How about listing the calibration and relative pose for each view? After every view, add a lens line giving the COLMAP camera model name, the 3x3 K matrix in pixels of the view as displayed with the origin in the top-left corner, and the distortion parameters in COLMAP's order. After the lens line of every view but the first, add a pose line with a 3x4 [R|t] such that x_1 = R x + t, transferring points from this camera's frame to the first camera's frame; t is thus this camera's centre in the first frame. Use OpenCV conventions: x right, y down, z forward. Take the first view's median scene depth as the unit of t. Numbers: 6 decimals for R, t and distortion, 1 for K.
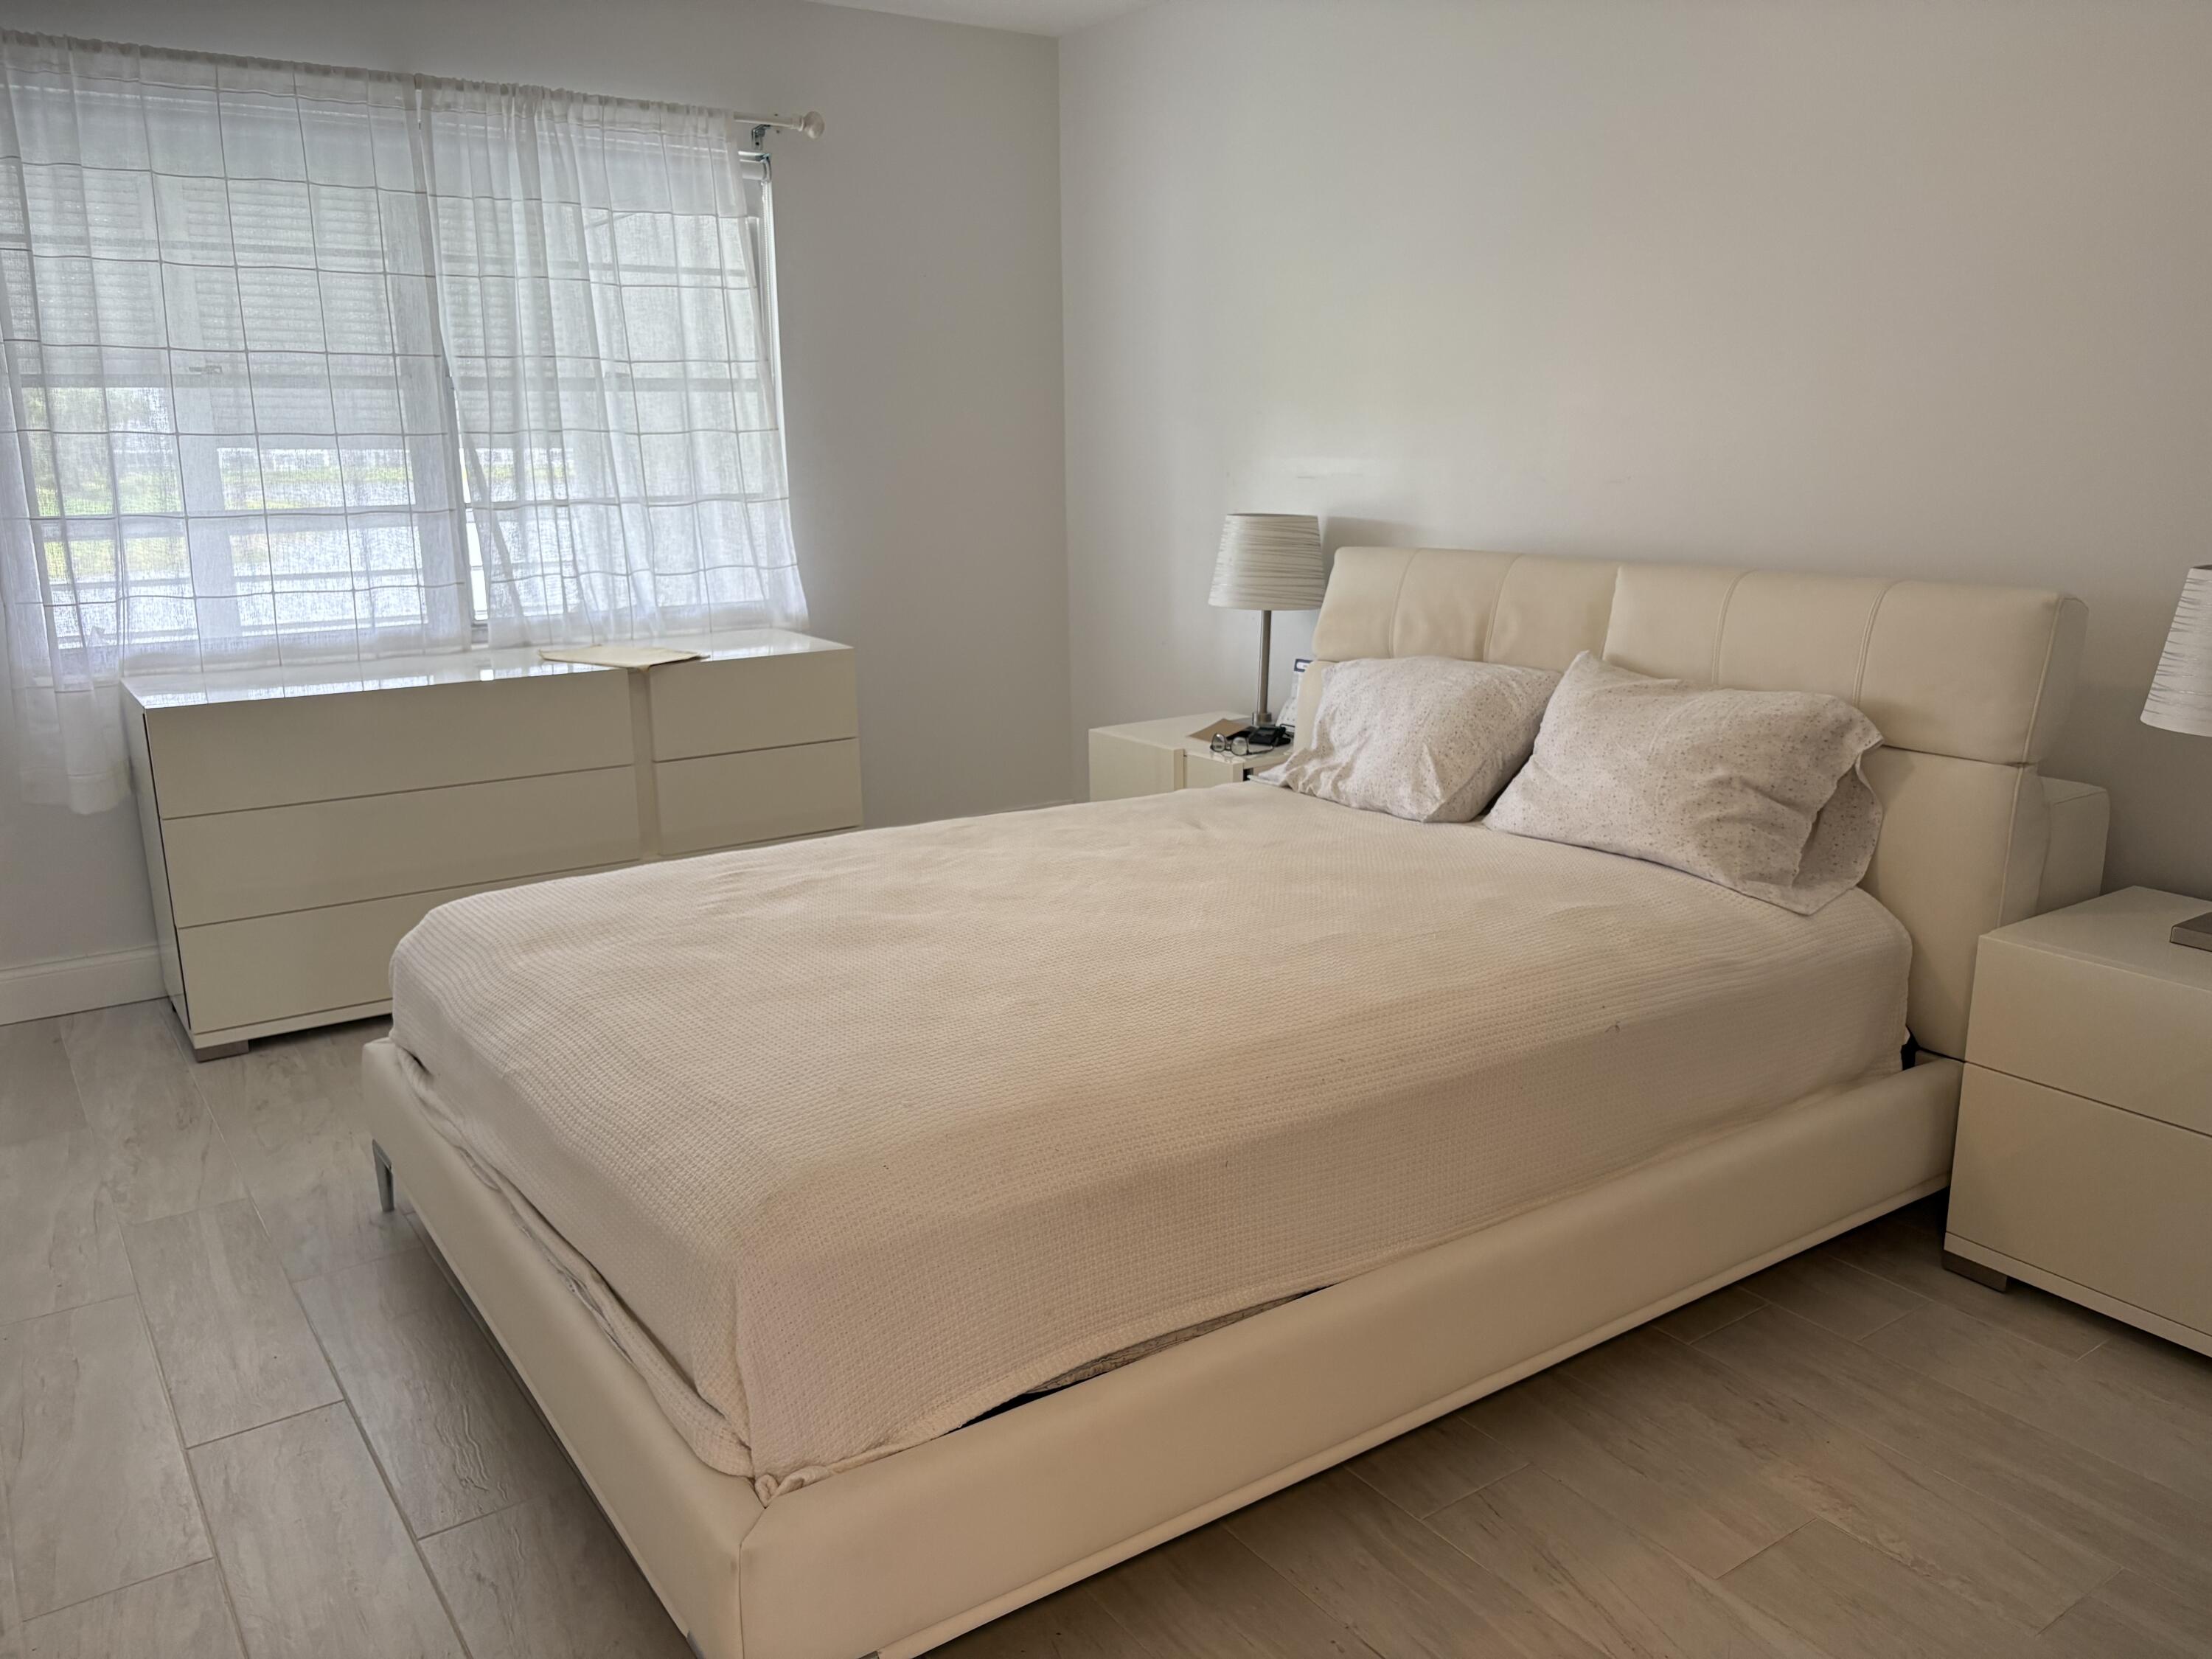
lens RADIAL K [[1673.5, 0, 1105.1], [0, 1673.5, 829.3], [0, 0, 1]] dist [0.052290, -0.060486]
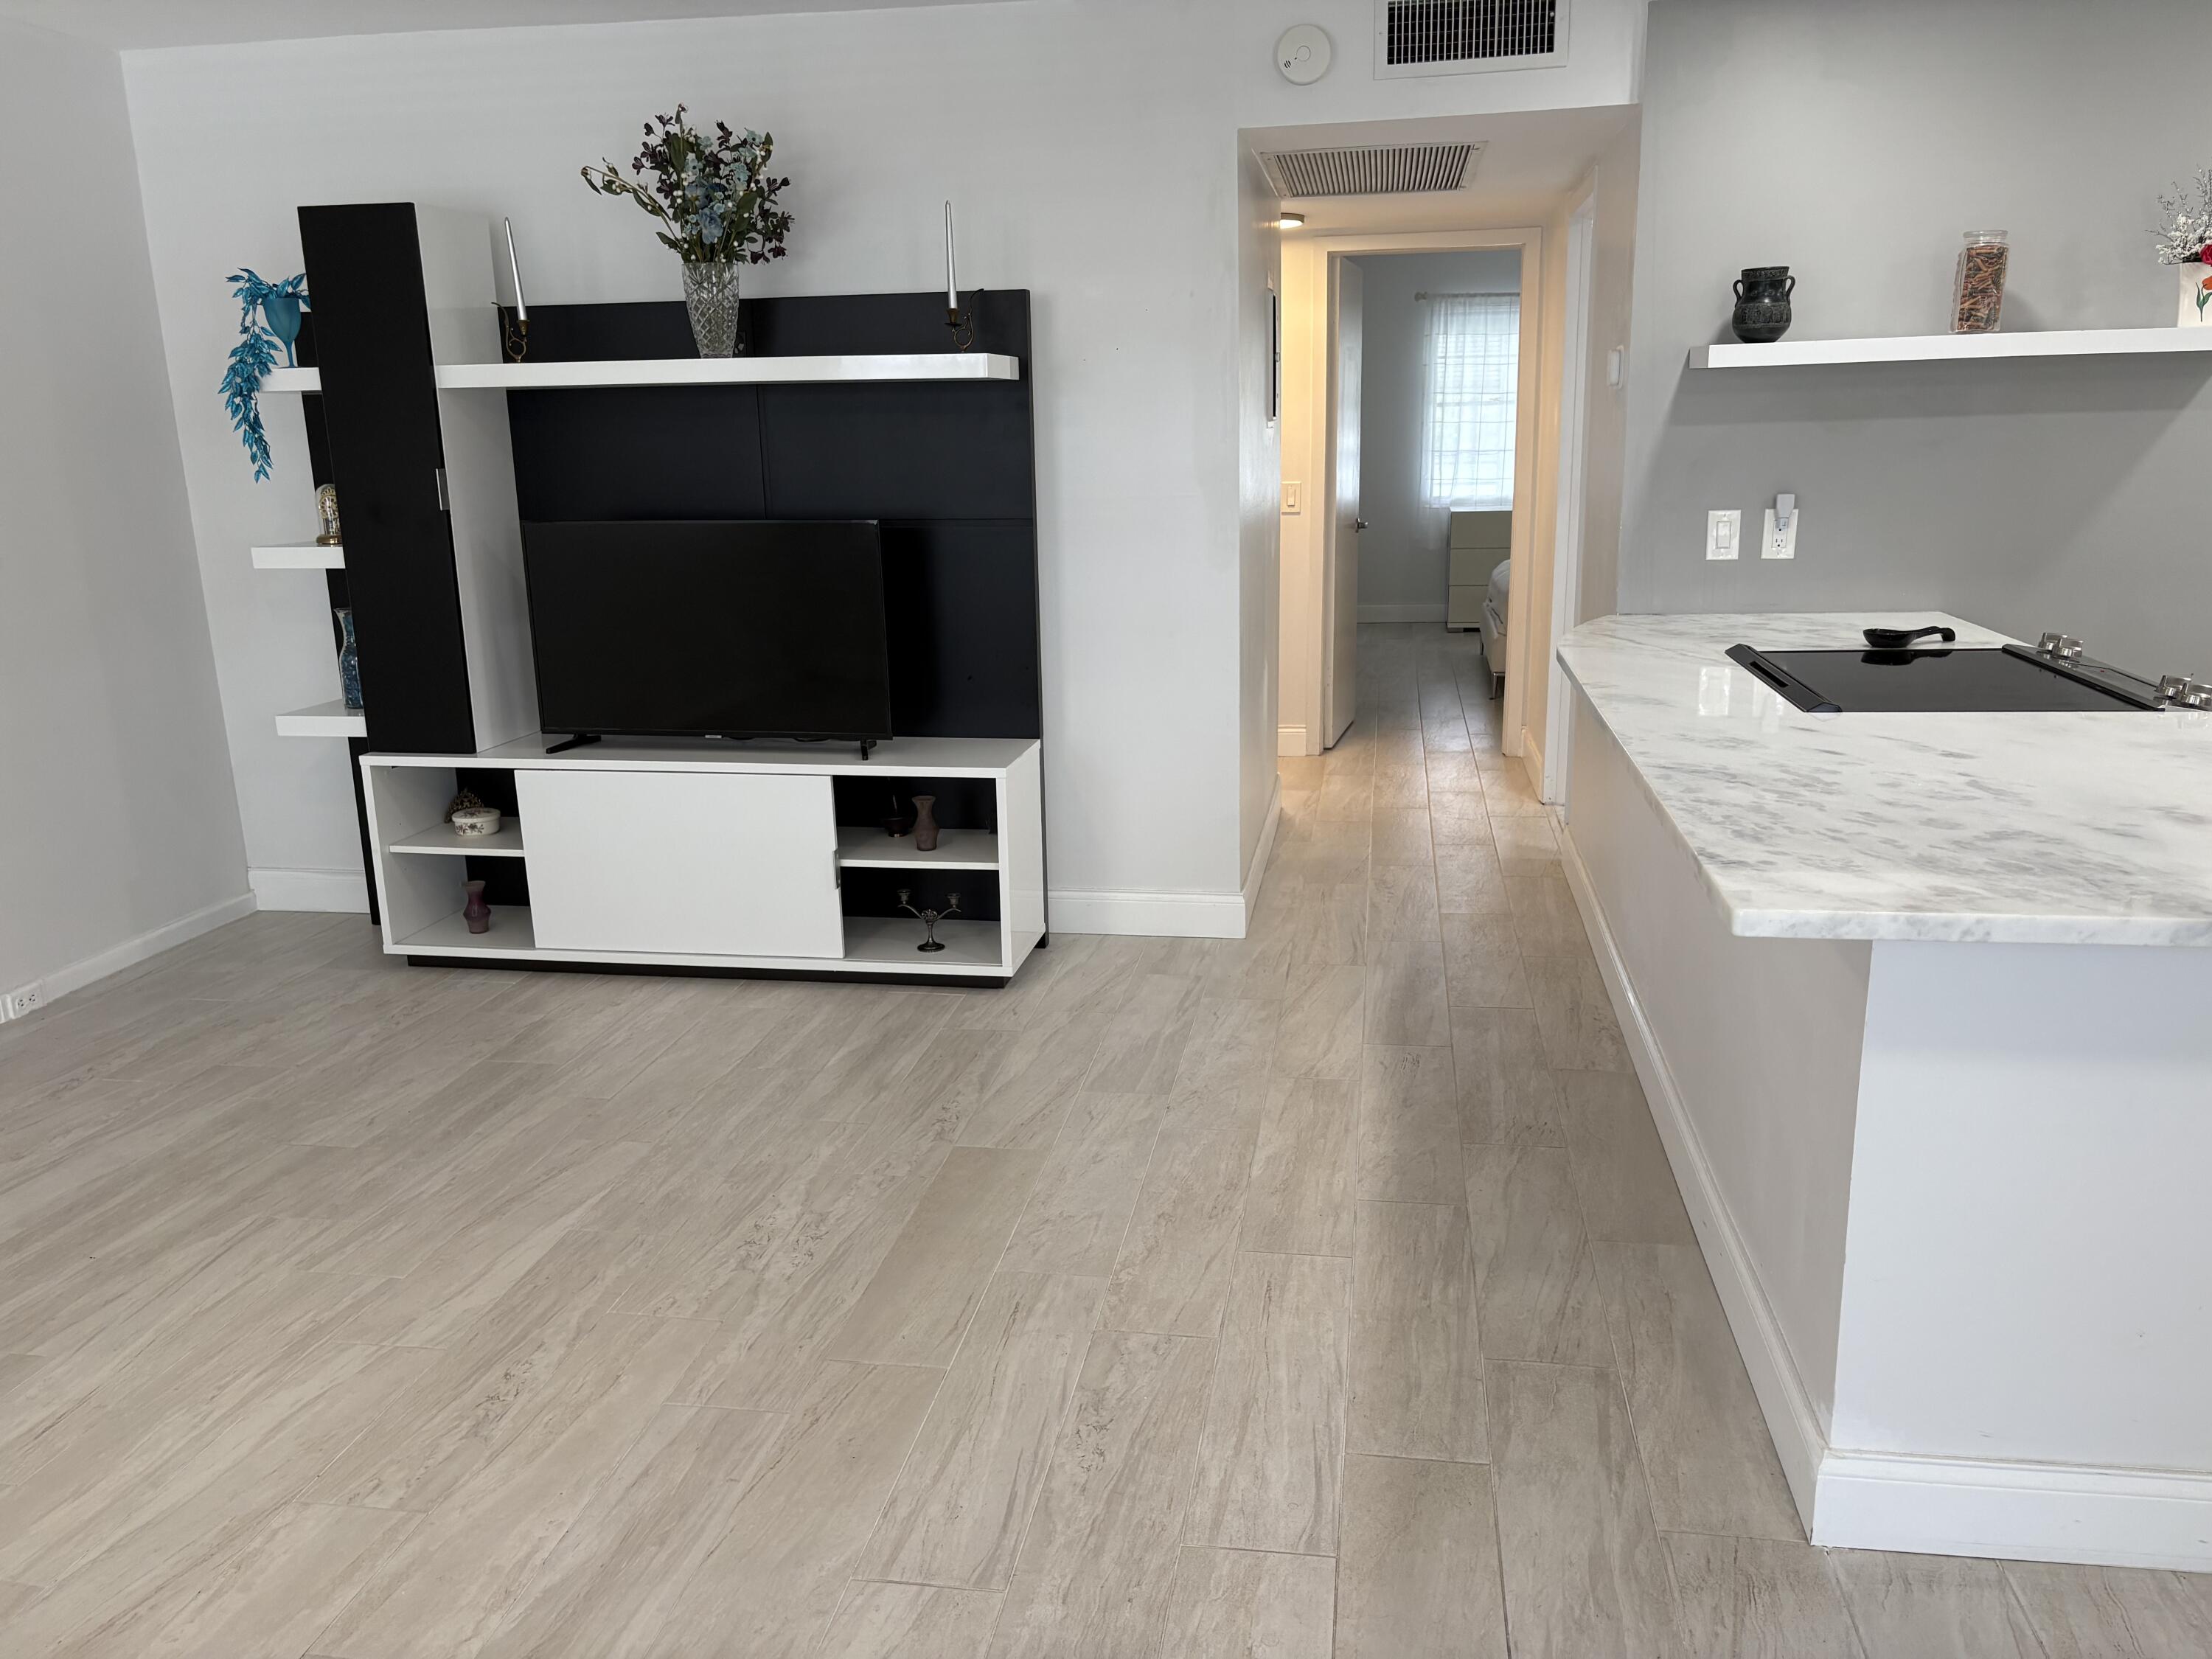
lens RADIAL K [[1673.5, 0, 1108.1], [0, 1673.5, 832.5], [0, 0, 1]] dist [0.052290, -0.060486]
pose [[0.713639, 0.162560, -0.681391, 1.122642], [-0.145789, 0.985869, 0.082511, 0.327290], [0.685176, 0.040456, 0.727254, -1.572548]]
